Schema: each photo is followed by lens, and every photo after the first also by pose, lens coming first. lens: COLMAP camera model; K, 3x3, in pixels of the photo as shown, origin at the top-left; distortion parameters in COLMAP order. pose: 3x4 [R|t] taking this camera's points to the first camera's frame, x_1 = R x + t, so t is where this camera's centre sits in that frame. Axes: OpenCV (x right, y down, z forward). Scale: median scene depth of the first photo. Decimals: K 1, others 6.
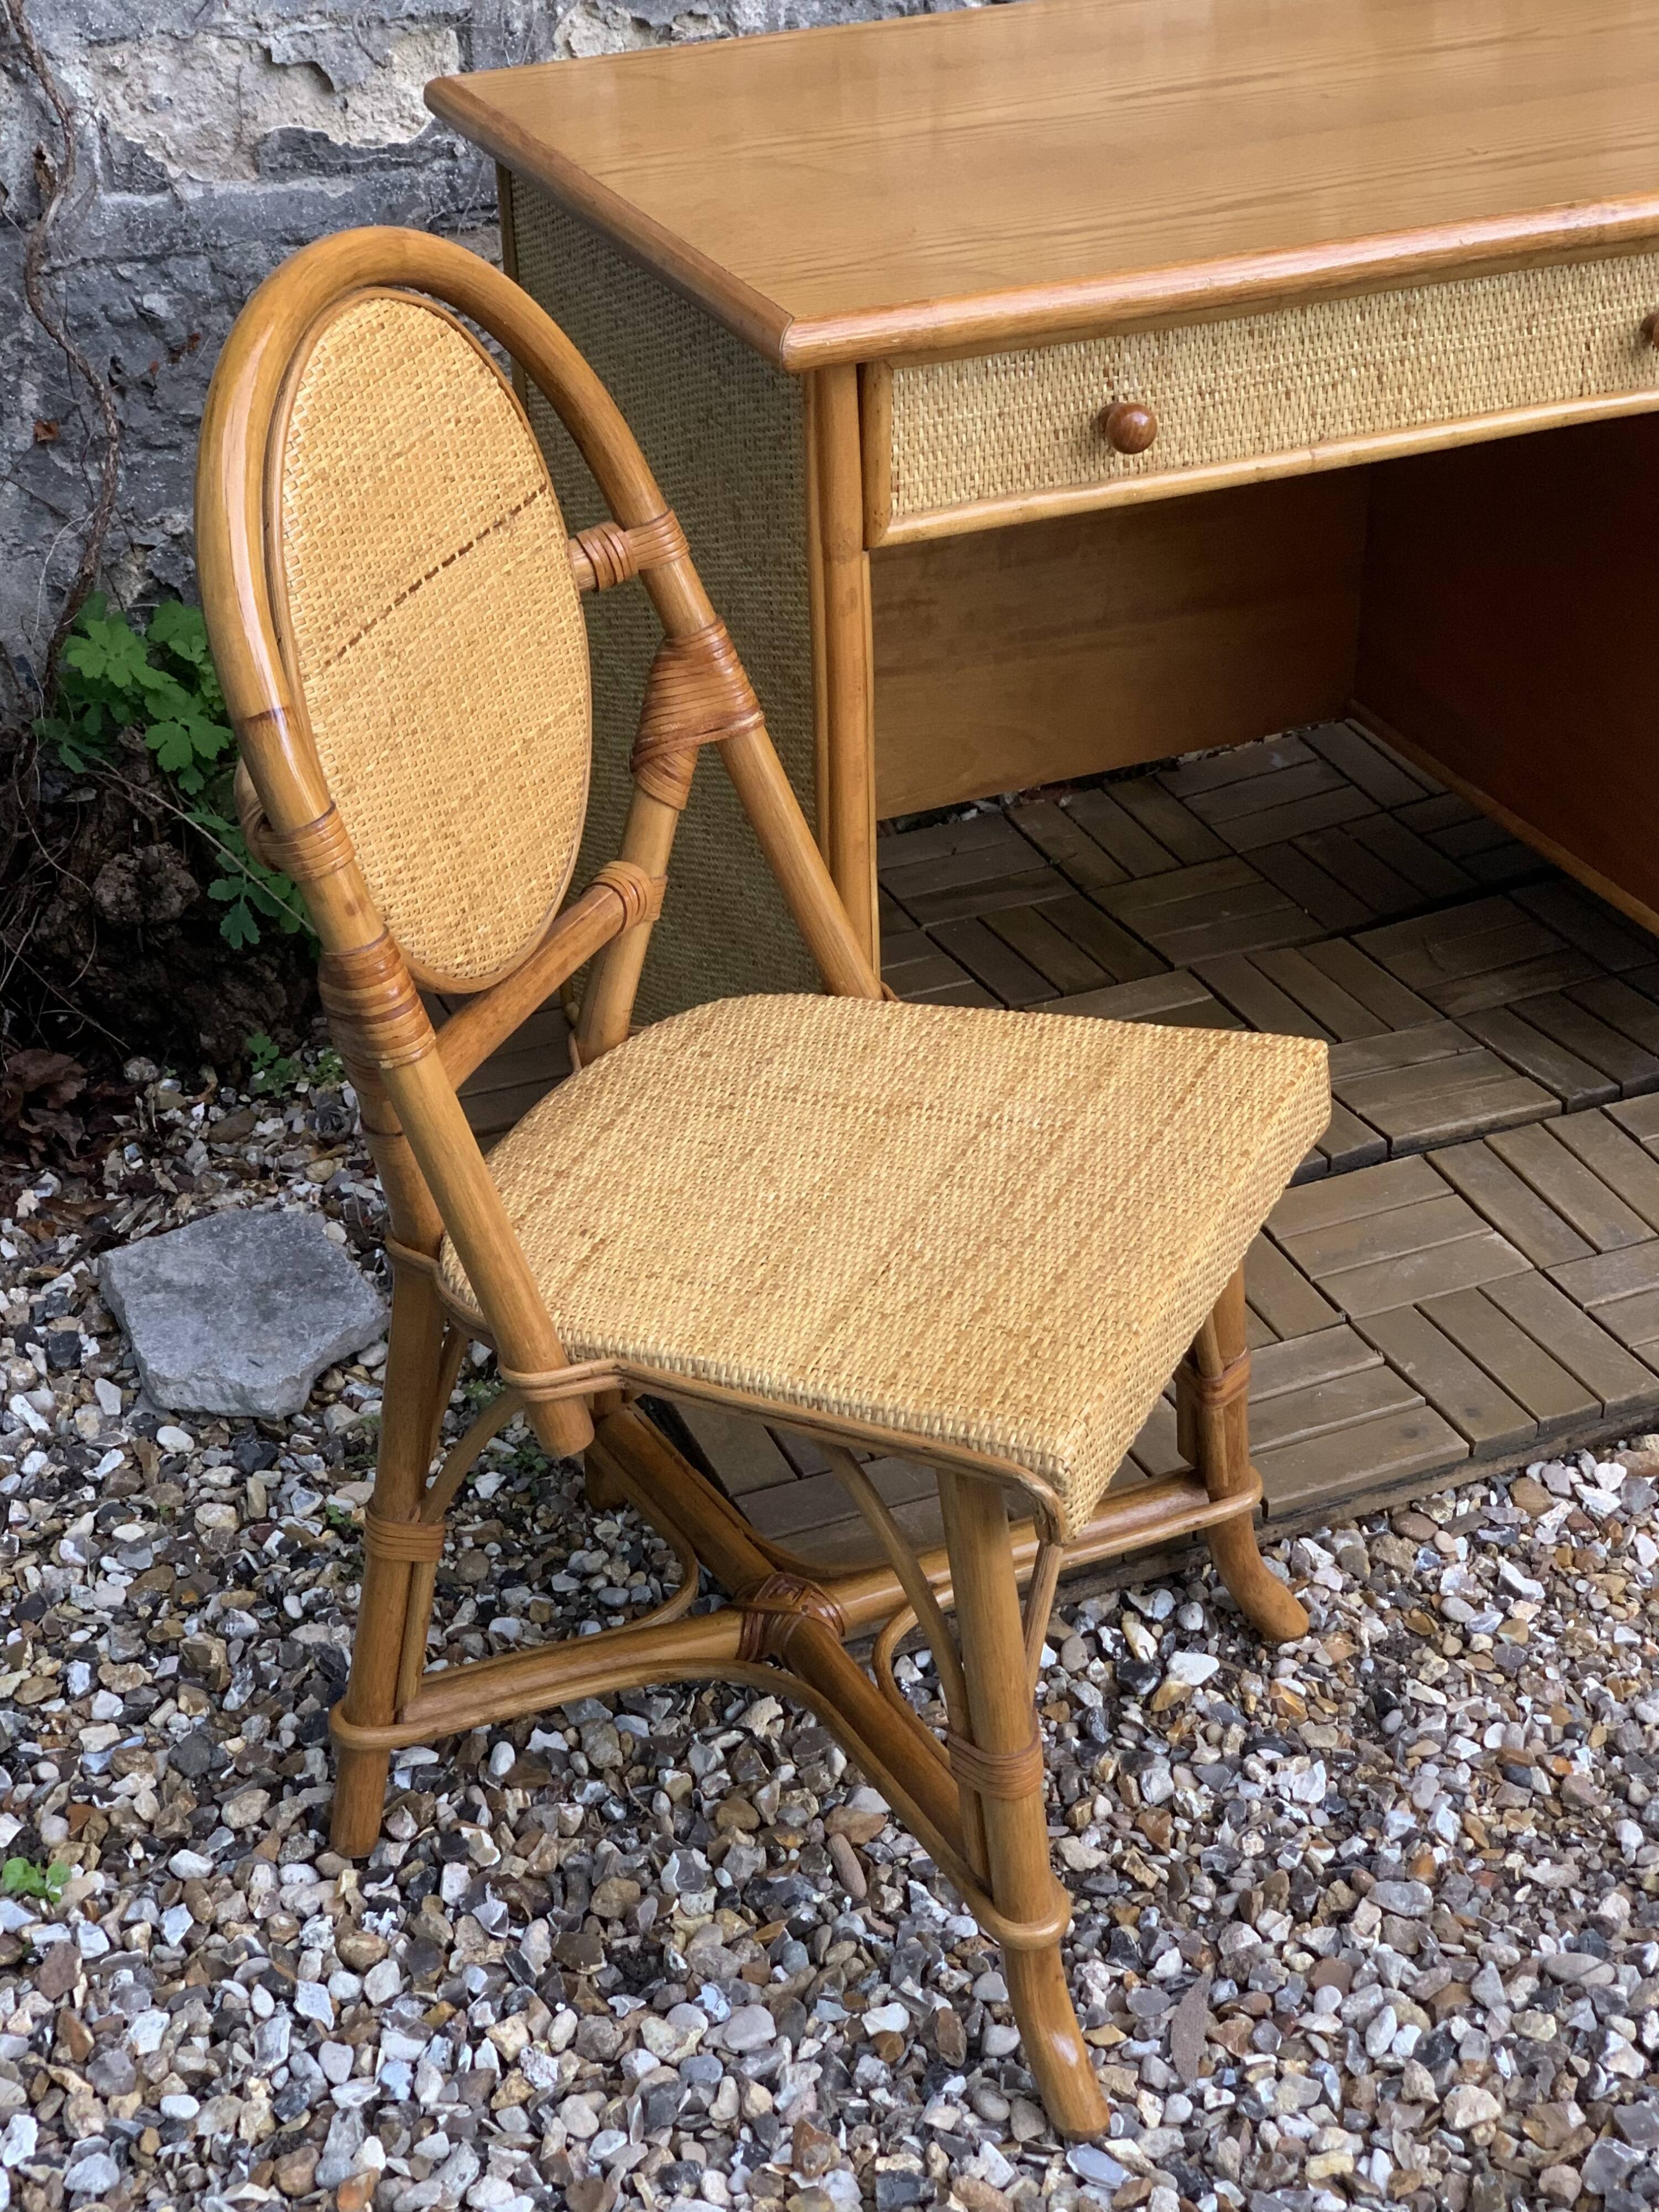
lens RADIAL K [[3334.6, 0, 829.5], [0, 3334.6, 1066.2], [0, 0, 1]] dist [0.203116, -0.861726]
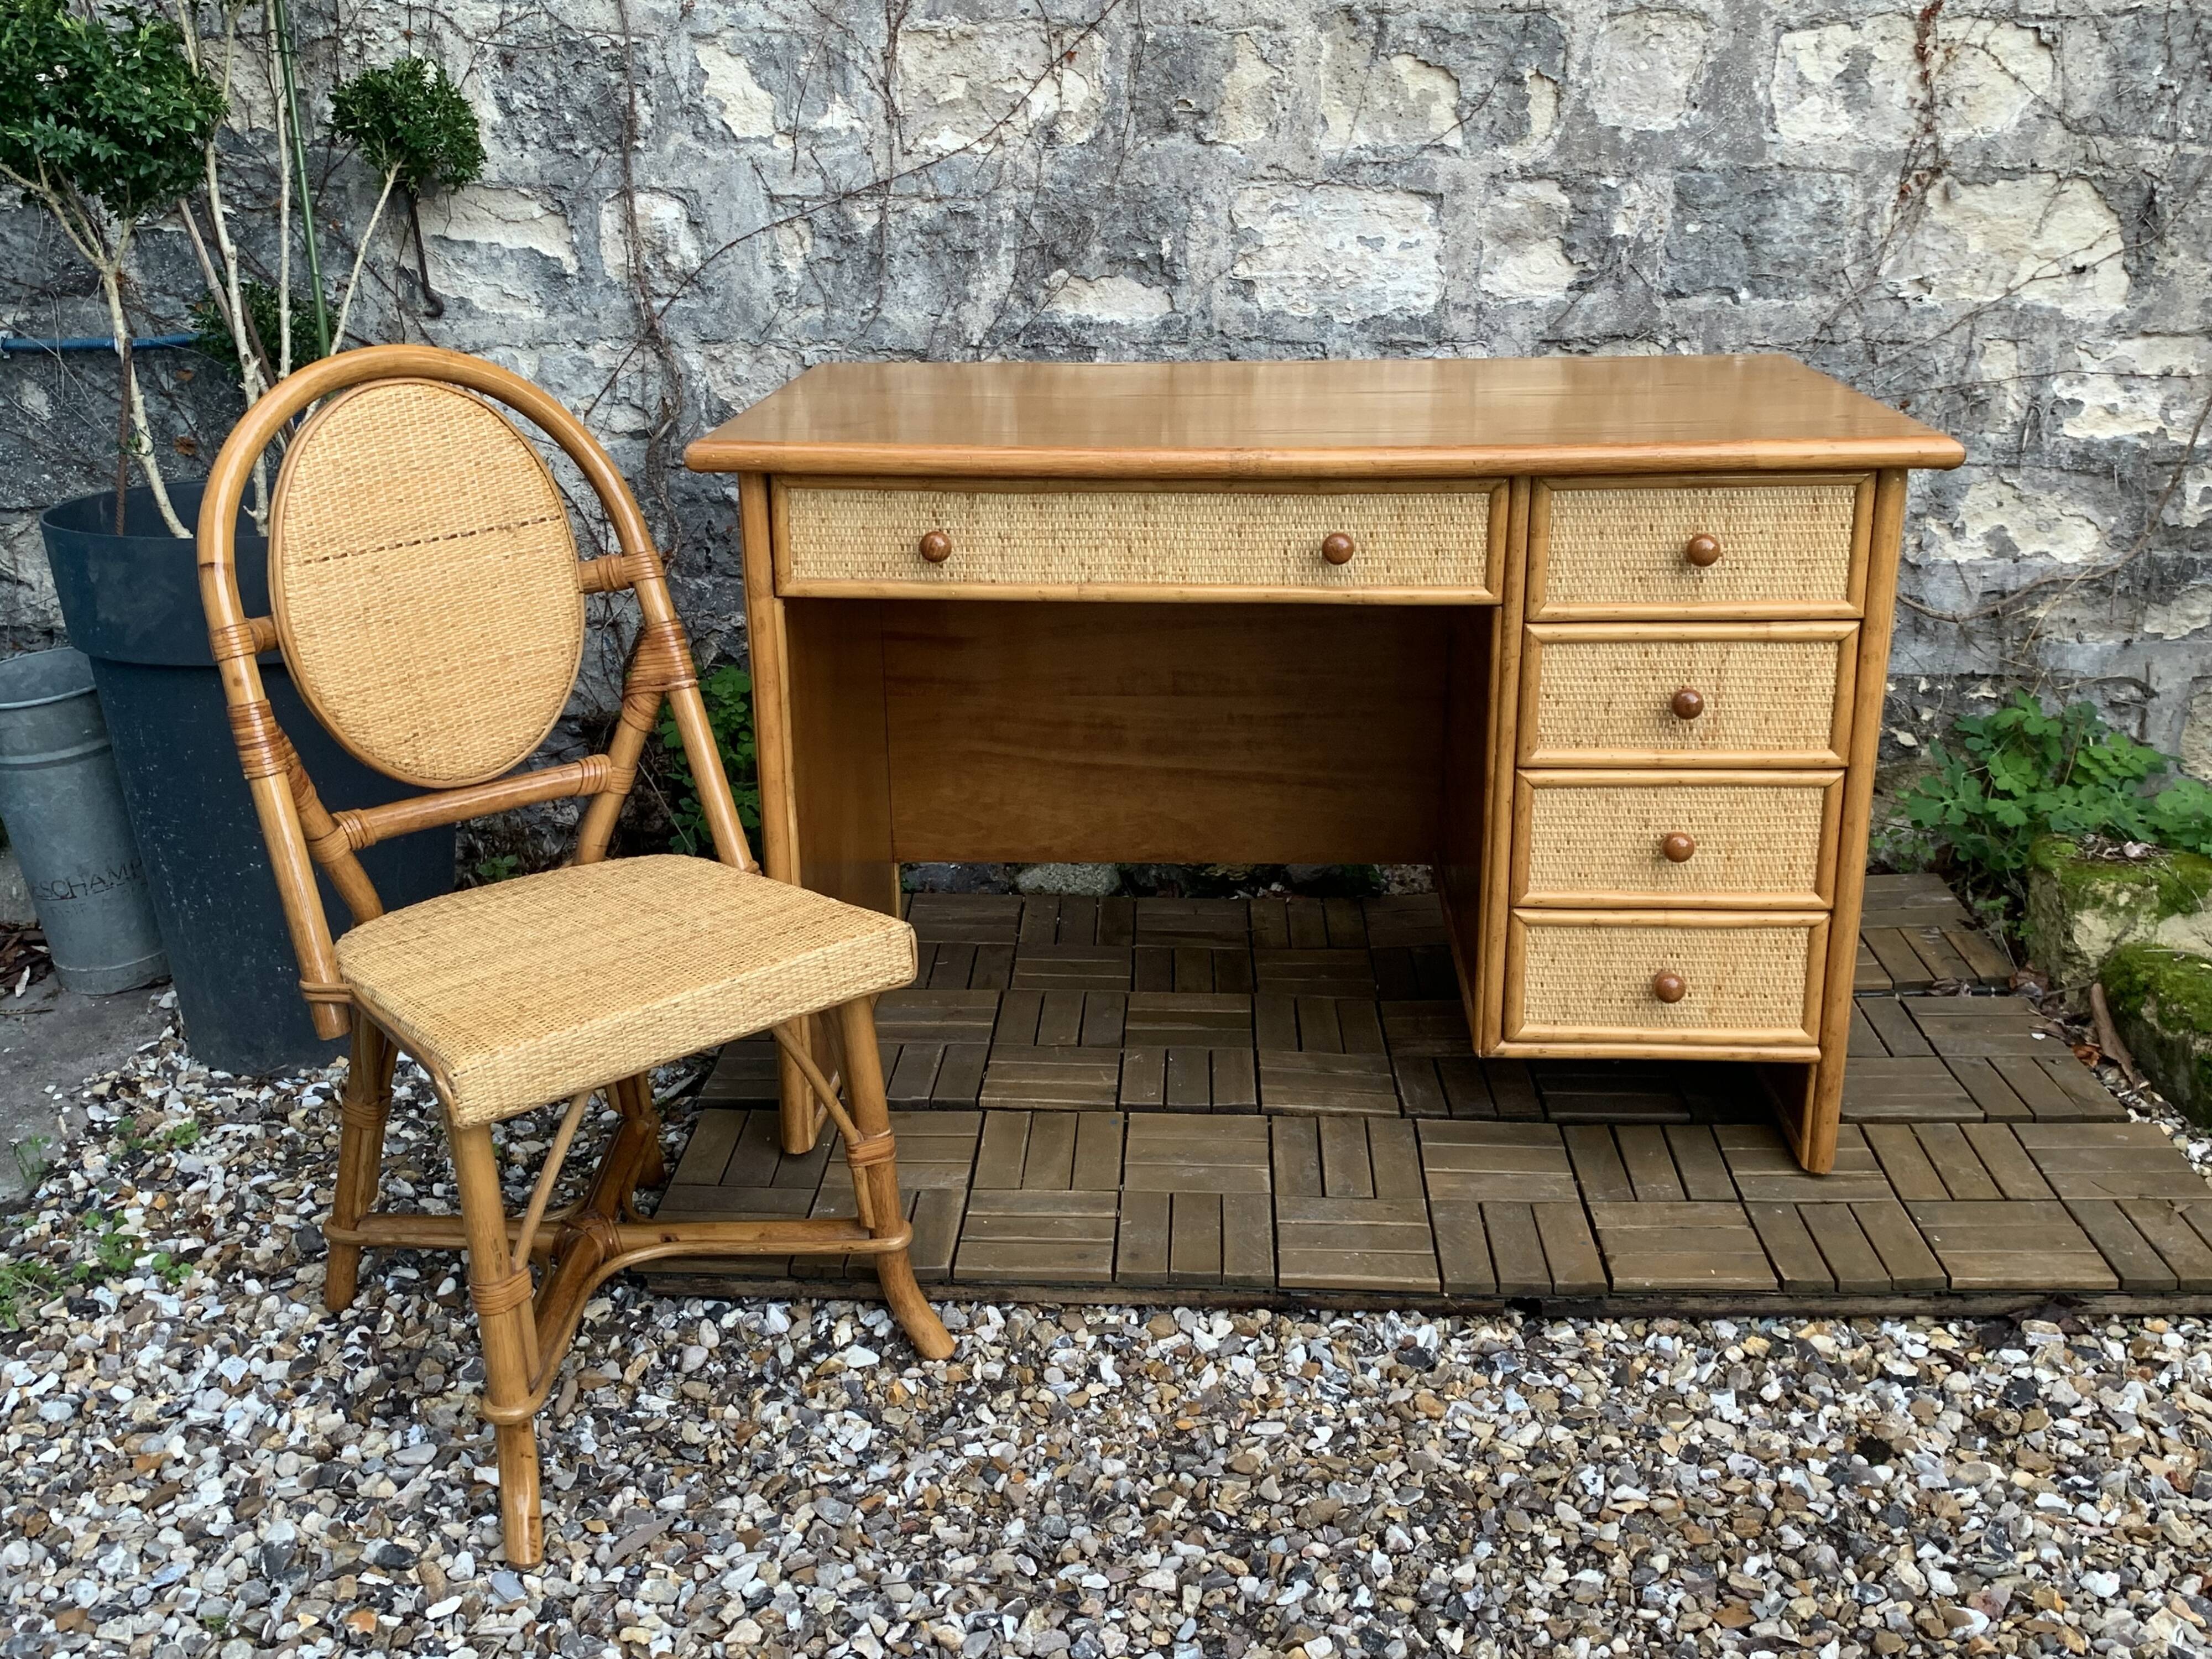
lens RADIAL K [[2138.6, 0, 1108.2], [0, 2138.6, 817.9], [0, 0, 1]] dist [0.149650, -0.410113]
pose [[0.893629, 0.159044, -0.419680, 0.490258], [-0.234806, 0.962596, -0.135184, 0.044378], [0.382482, 0.219348, 0.897549, 0.107769]]
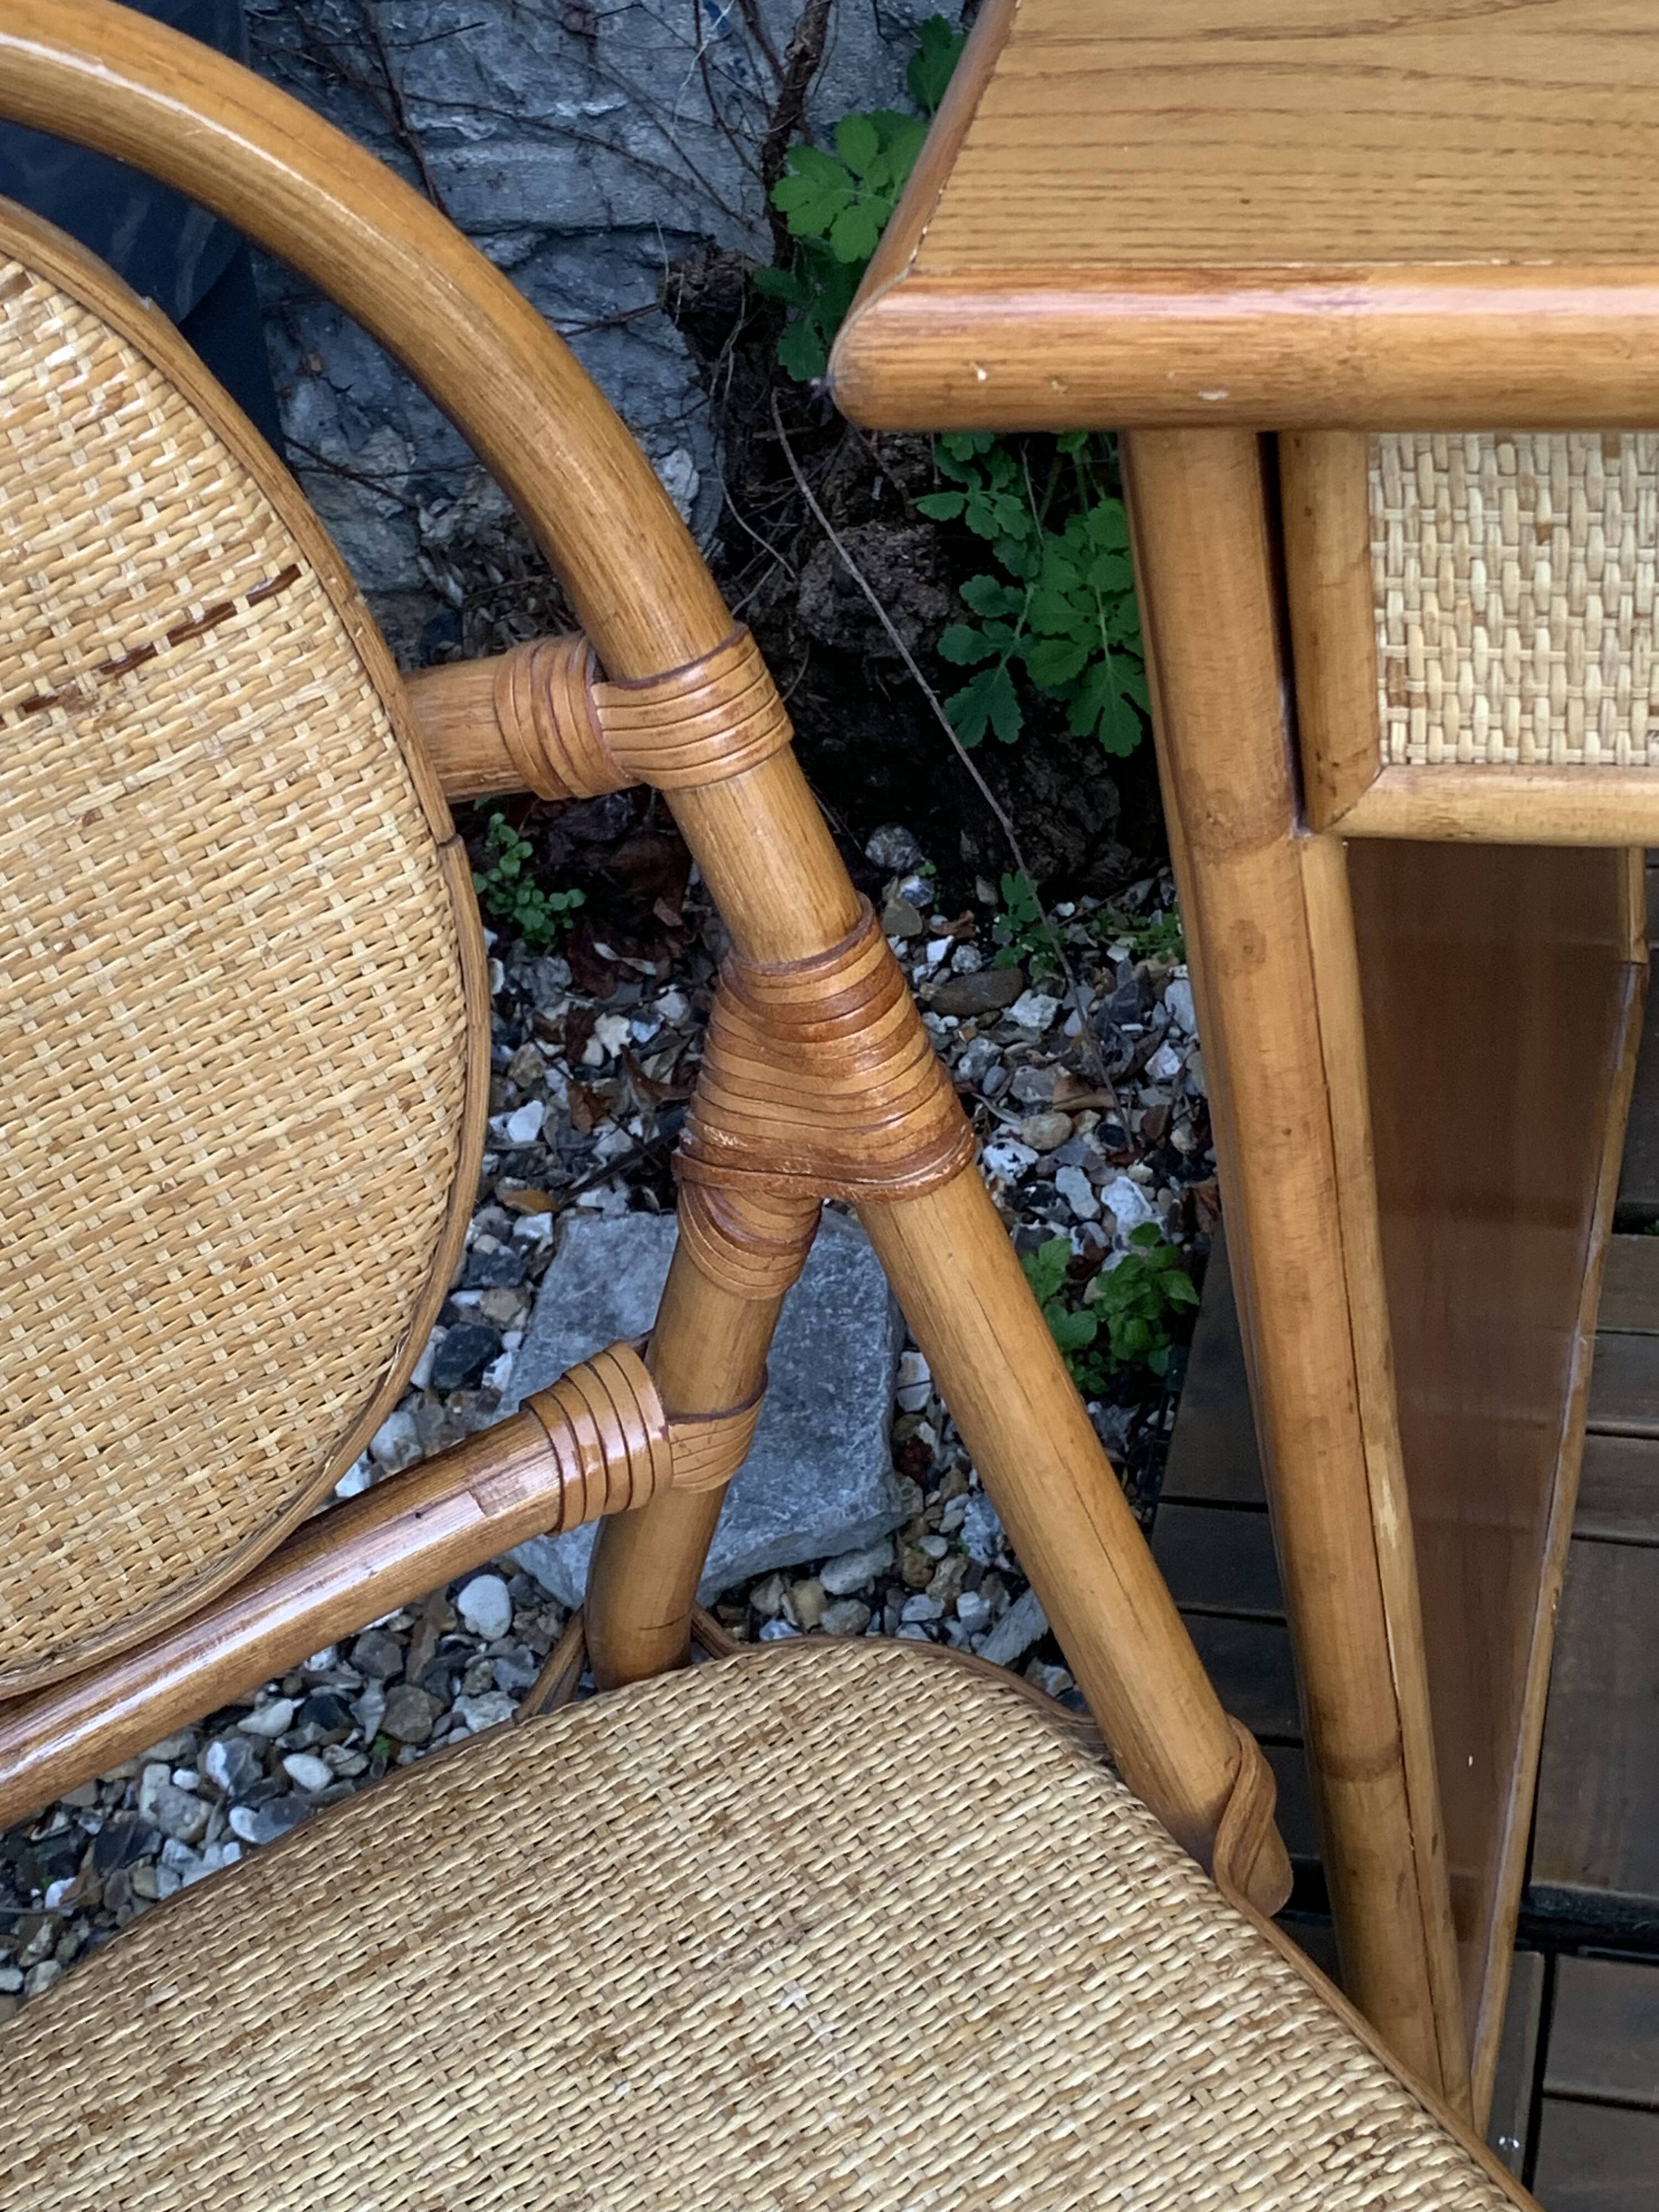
lens RADIAL K [[3370.4, 0, 906.2], [0, 3370.4, 1104.0], [0, 0, 1]] dist [0.043100, 0.050219]
pose [[0.793058, 0.351872, -0.497238, 0.129392], [-0.172996, 0.912777, 0.370015, -0.198983], [0.584065, -0.207423, 0.784757, 0.547689]]
